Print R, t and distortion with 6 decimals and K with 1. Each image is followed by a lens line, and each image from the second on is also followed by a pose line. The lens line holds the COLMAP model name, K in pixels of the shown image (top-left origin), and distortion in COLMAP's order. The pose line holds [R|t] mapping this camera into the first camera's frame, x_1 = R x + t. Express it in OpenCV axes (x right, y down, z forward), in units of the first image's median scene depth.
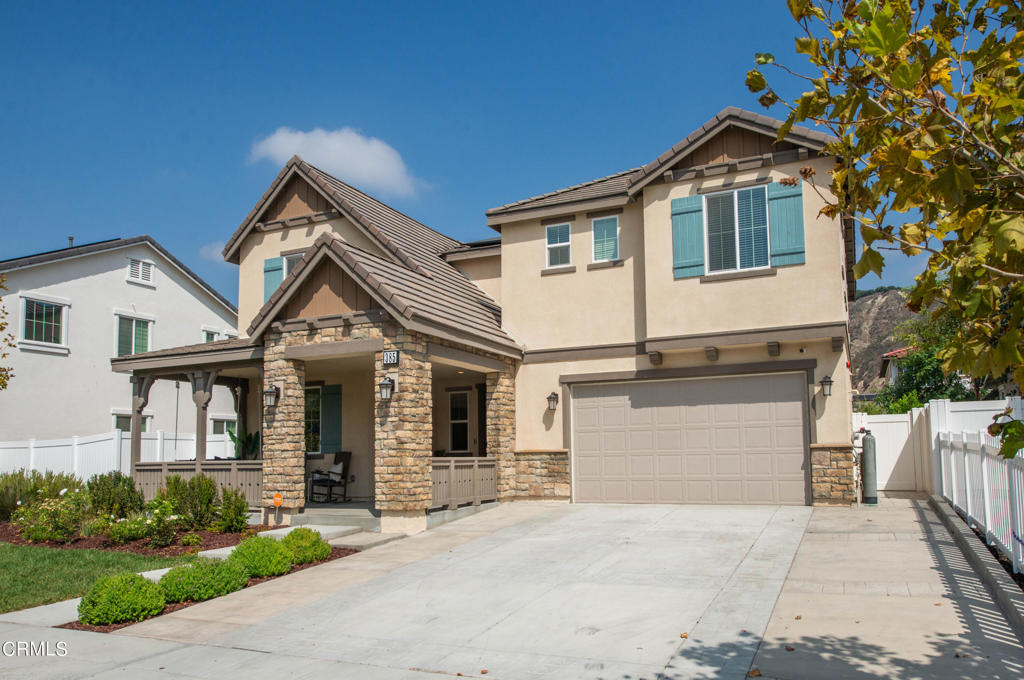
lens RADIAL K [[824.0, 0, 512.0], [0, 824.0, 340.0], [0, 0, 1]] dist [0.001539, 0.000063]
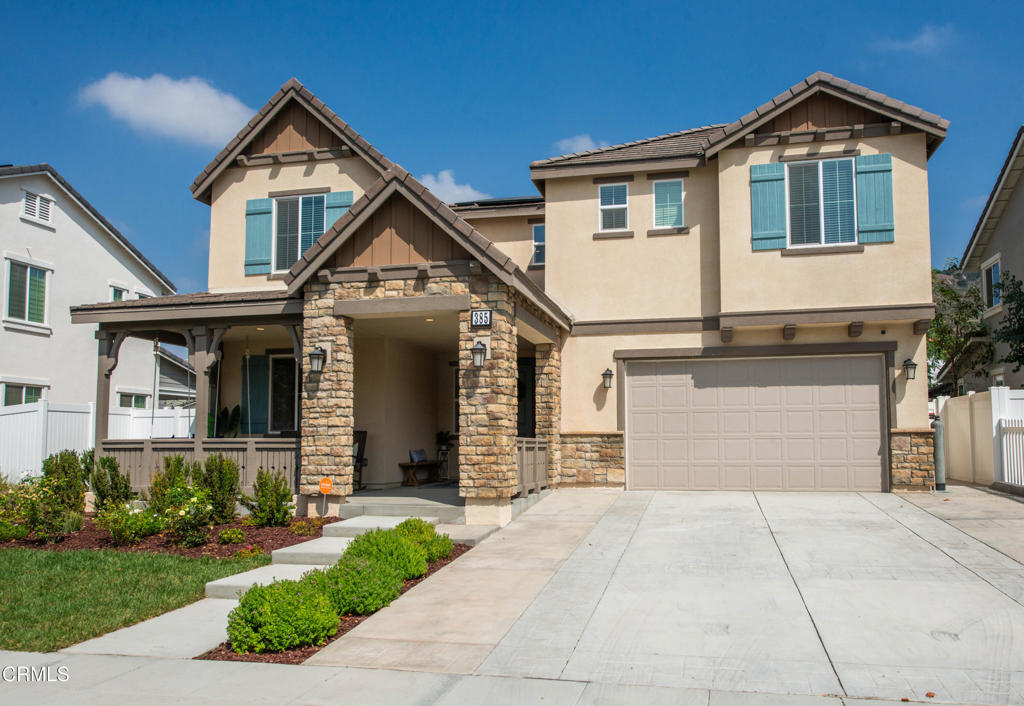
lens RADIAL K [[830.4, 0, 511.4], [0, 830.4, 344.8], [0, 0, 1]] dist [0.001312, 0.000677]
pose [[0.972059, 0.039943, 0.231314, -0.283953], [-0.043695, 0.998983, 0.011120, 0.034250], [-0.230634, -0.020917, 0.972816, 0.146955]]
